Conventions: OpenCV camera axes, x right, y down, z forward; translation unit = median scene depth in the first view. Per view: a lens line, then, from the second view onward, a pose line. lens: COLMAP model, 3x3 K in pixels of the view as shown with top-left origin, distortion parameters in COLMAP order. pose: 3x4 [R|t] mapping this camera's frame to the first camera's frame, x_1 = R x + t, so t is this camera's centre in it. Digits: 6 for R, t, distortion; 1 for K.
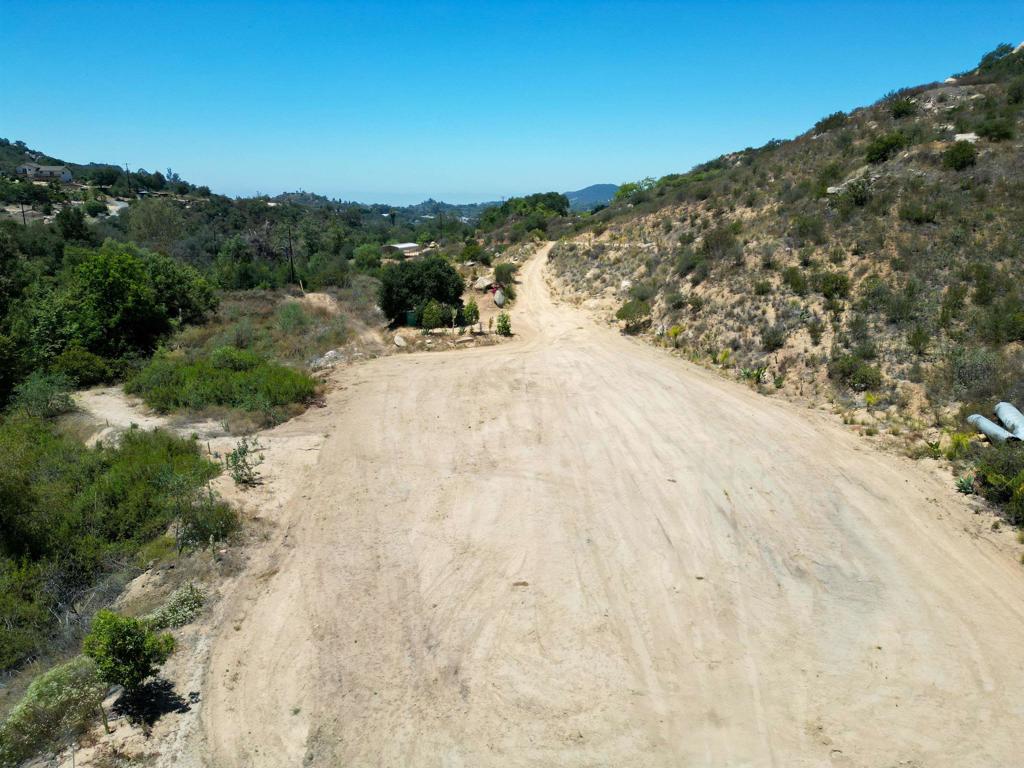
lens RADIAL K [[715.6, 0, 509.6], [0, 715.6, 384.5], [0, 0, 1]] dist [0.086505, -0.094458]
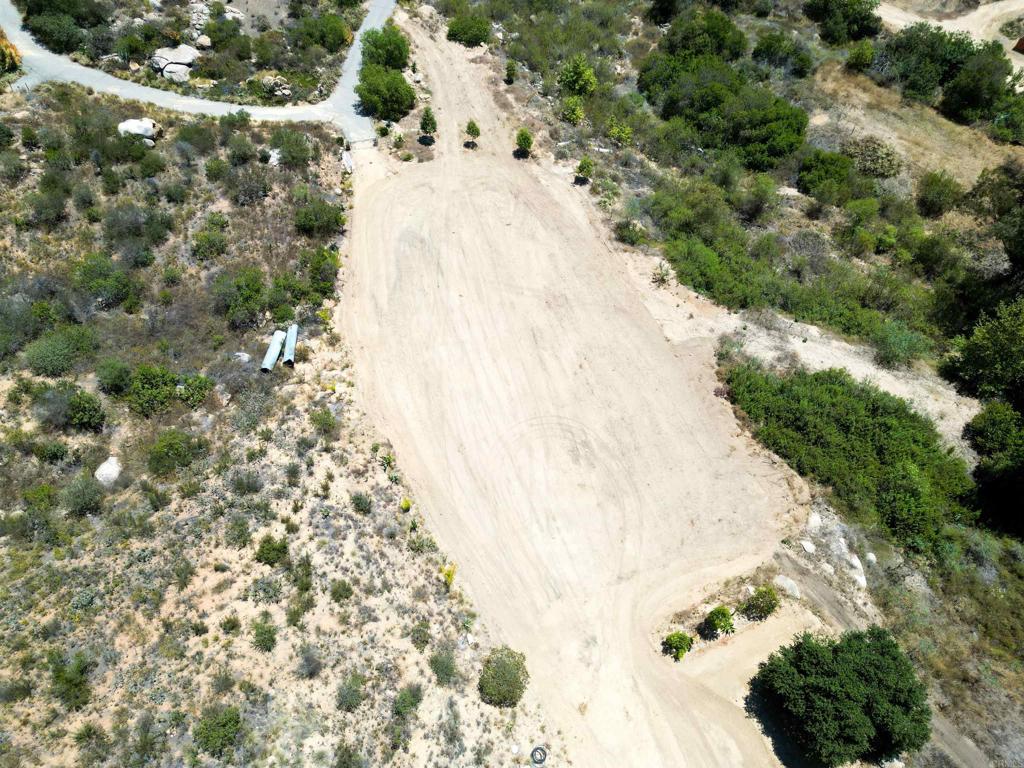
lens RADIAL K [[717.4, 0, 509.7], [0, 717.4, 382.5], [0, 0, 1]] dist [0.074562, -0.070132]
pose [[-0.971372, 0.196625, -0.133322, 0.199737], [-0.048842, 0.383923, 0.922072, -0.835506], [0.232488, 0.902187, -0.363329, 0.971425]]
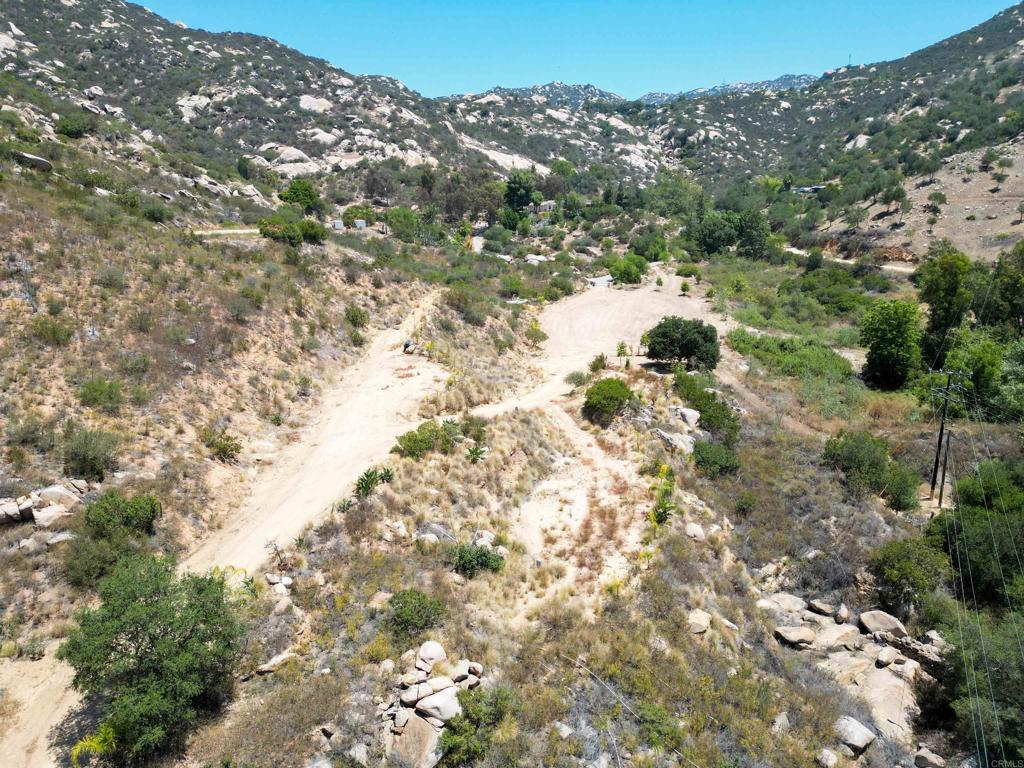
lens RADIAL K [[717.4, 0, 509.7], [0, 717.4, 382.5], [0, 0, 1]] dist [0.074562, -0.070132]
pose [[-0.952479, -0.064080, 0.297789, -0.222197], [0.093792, 0.868426, 0.486866, -0.733371], [-0.289806, 0.491660, -0.821147, 2.227021]]
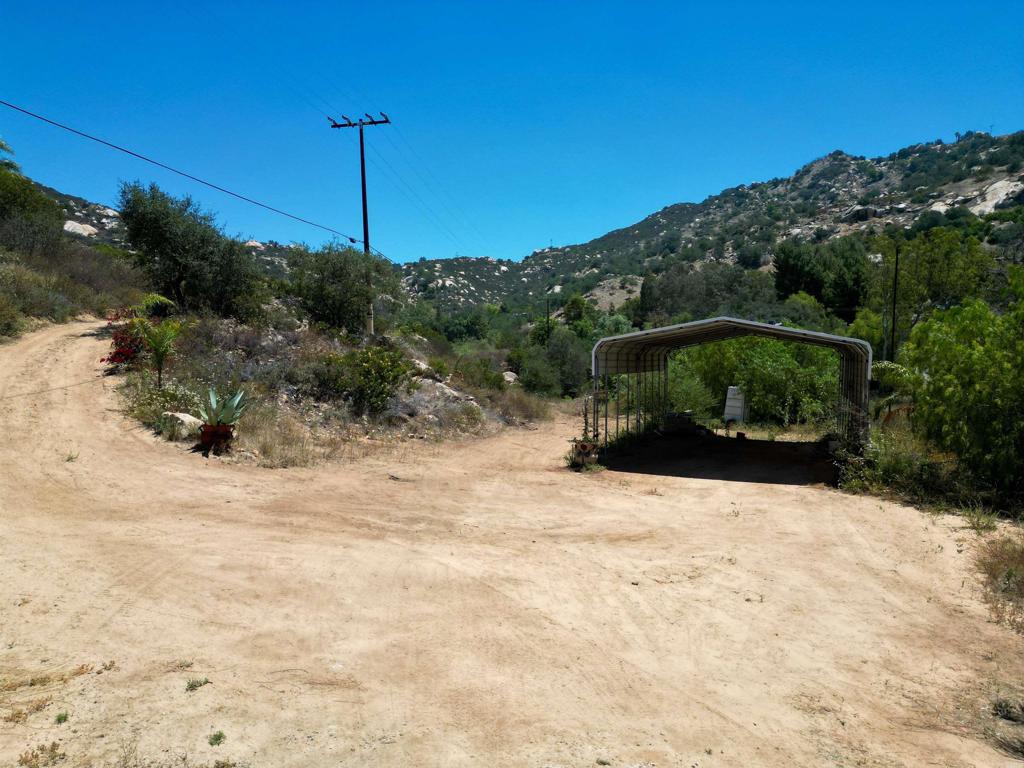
lens RADIAL K [[715.6, 0, 509.6], [0, 715.6, 384.5], [0, 0, 1]] dist [0.086505, -0.094458]
pose [[-0.999628, 0.010312, -0.025242, -0.317585], [0.002467, 0.956140, 0.292900, -0.586194], [0.027155, 0.292729, -0.955810, 2.944551]]
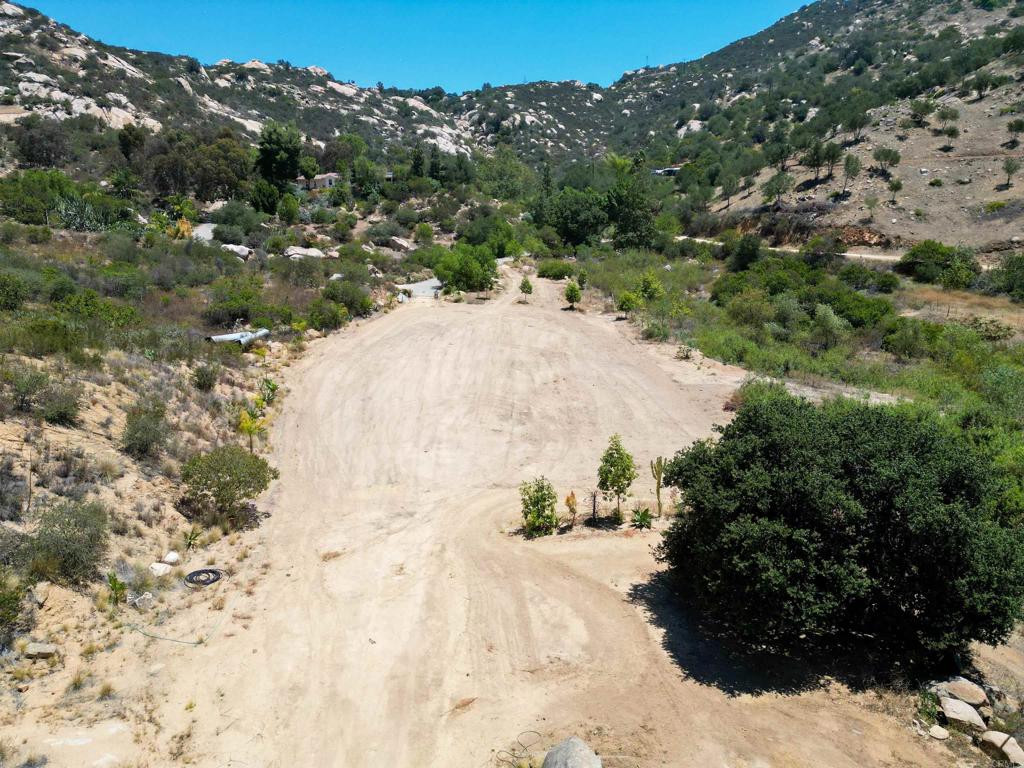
lens RADIAL K [[717.4, 0, 509.7], [0, 717.4, 382.5], [0, 0, 1]] dist [0.074562, -0.070132]
pose [[-0.998904, 0.006281, 0.046392, -0.011840], [0.028039, 0.873824, 0.485434, -0.341655], [-0.037489, 0.486203, -0.873042, 1.296189]]
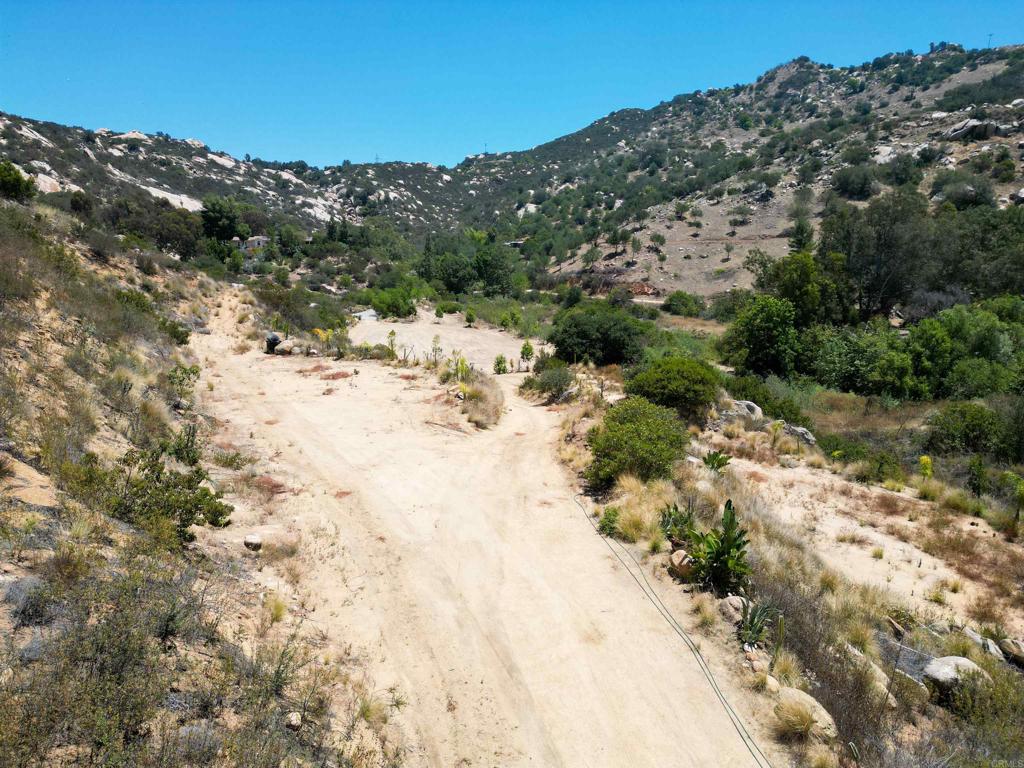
lens RADIAL K [[717.4, 0, 509.7], [0, 717.4, 382.5], [0, 0, 1]] dist [0.074562, -0.070132]
pose [[-0.984944, 0.022486, -0.171408, 0.161596], [-0.049308, 0.913779, 0.403207, -0.497820], [0.165695, 0.405588, -0.898912, 1.961866]]
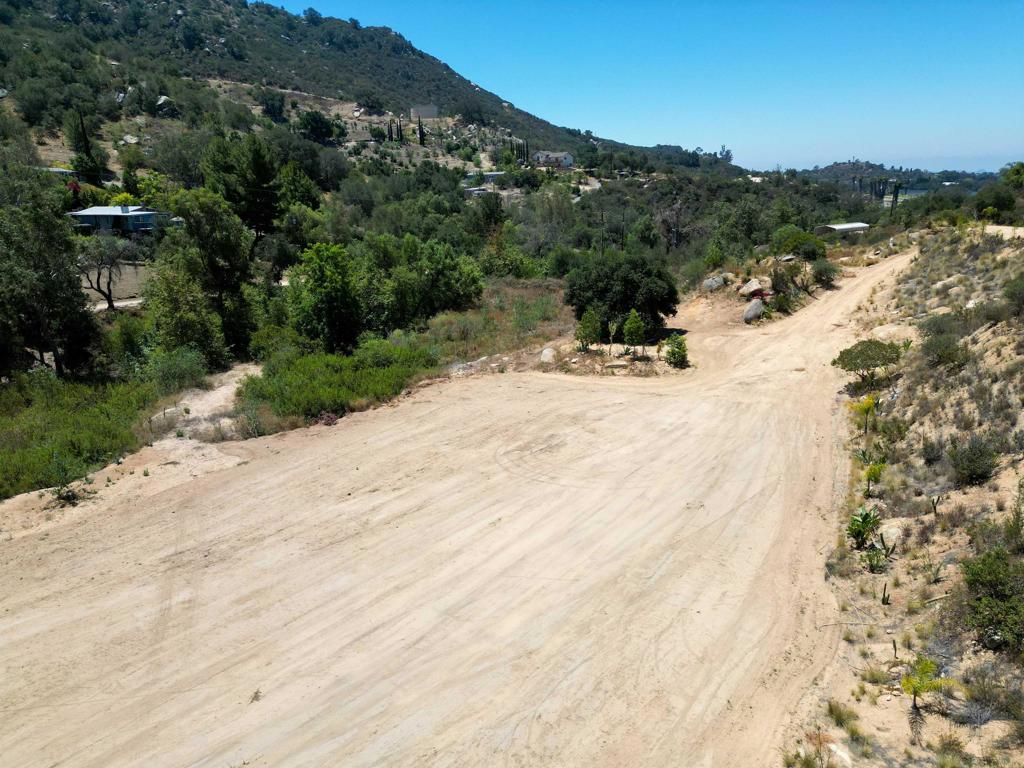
lens RADIAL K [[717.4, 0, 509.7], [0, 717.4, 382.5], [0, 0, 1]] dist [0.074562, -0.070132]
pose [[0.751347, 0.155428, -0.641342, 0.333696], [-0.134706, 0.987527, 0.081514, -0.087060], [0.646013, 0.025148, 0.762912, 0.322975]]
